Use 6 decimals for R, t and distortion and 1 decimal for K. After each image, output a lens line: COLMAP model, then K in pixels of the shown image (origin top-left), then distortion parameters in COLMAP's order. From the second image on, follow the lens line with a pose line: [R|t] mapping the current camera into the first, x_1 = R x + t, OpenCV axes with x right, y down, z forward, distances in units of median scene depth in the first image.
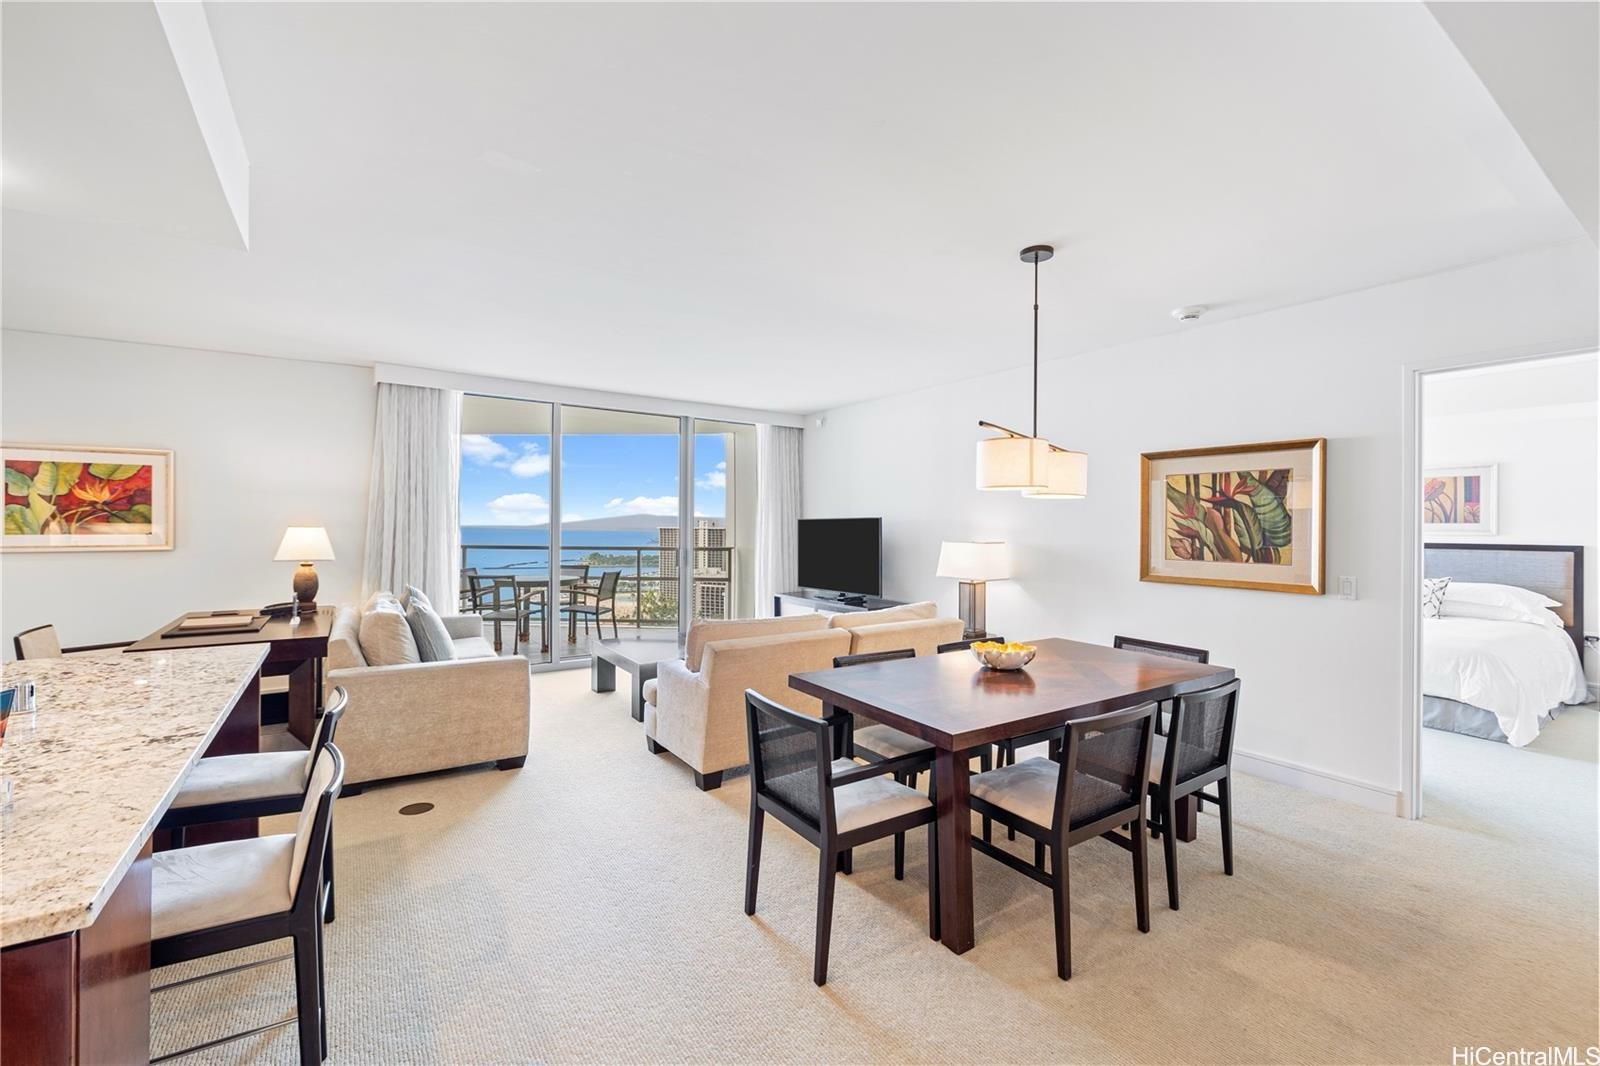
lens RADIAL K [[665.6, 0, 809.2], [0, 665.6, 525.5], [0, 0, 1]] dist [-0.013406, 0.000892]
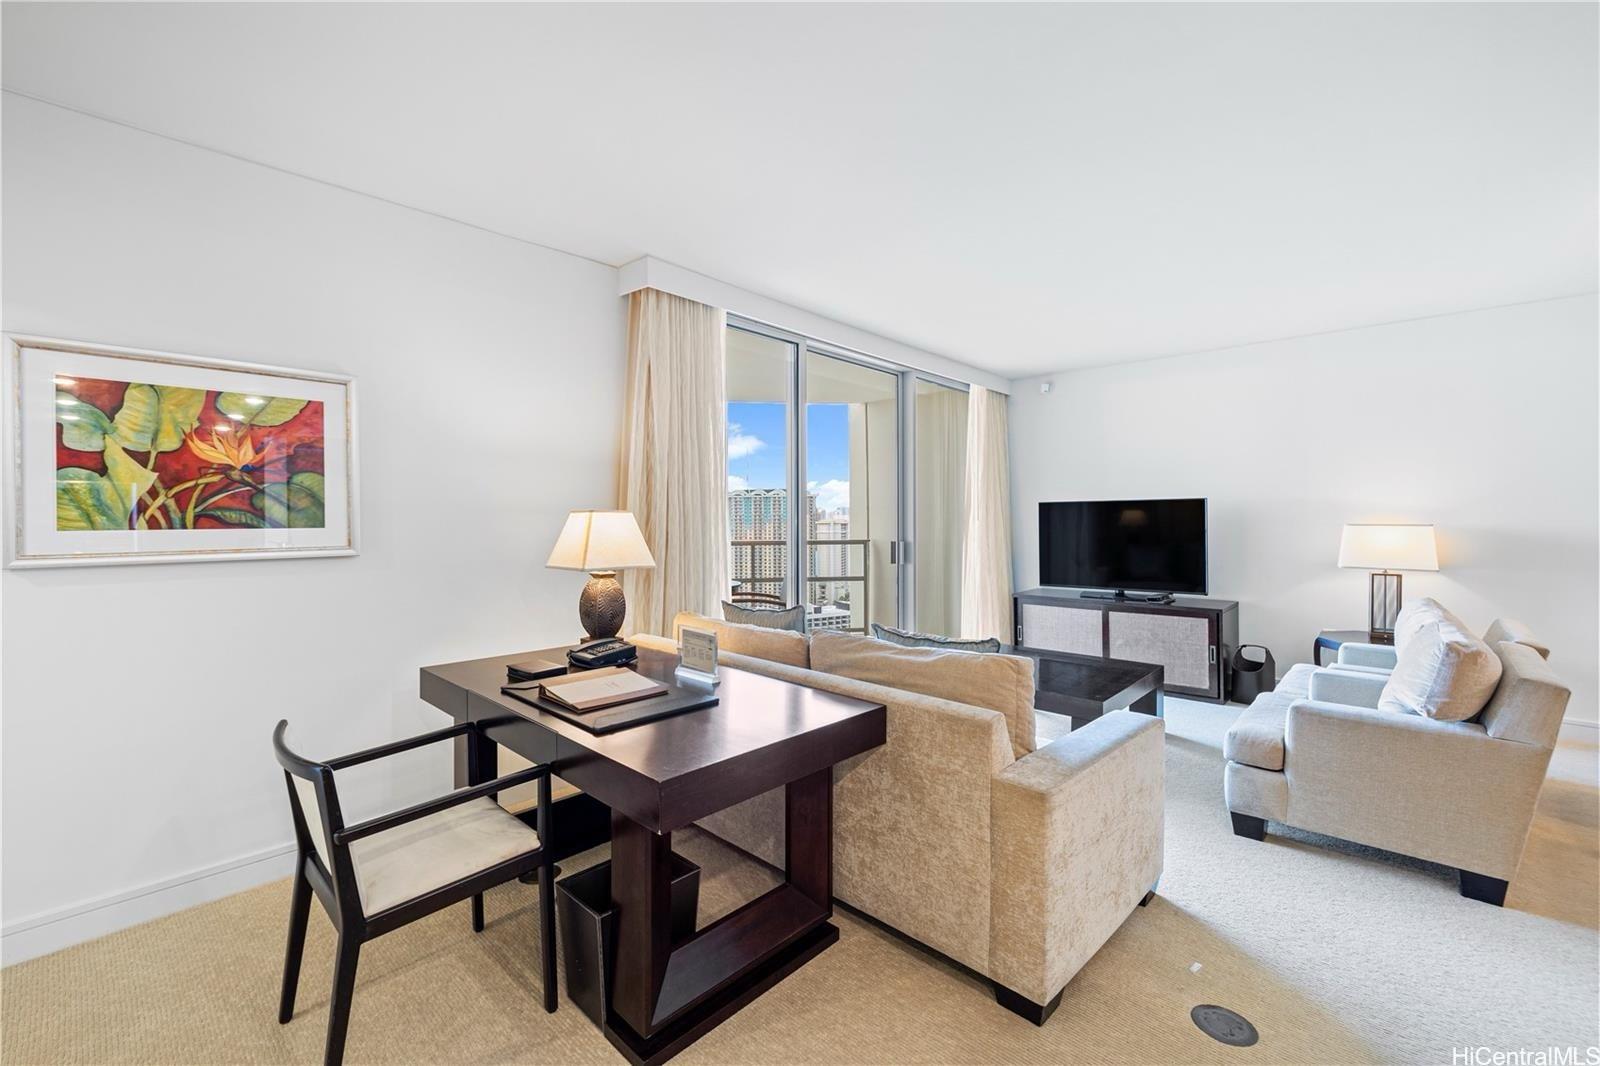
lens RADIAL K [[665.6, 0, 789.6], [0, 665.6, 527.2], [0, 0, 1]] dist [-0.013406, 0.000892]
pose [[0.979498, -0.012768, 0.201047, -0.761719], [0.010273, 0.999857, 0.013453, 0.010051], [-0.201190, -0.011112, 0.979489, 0.397495]]
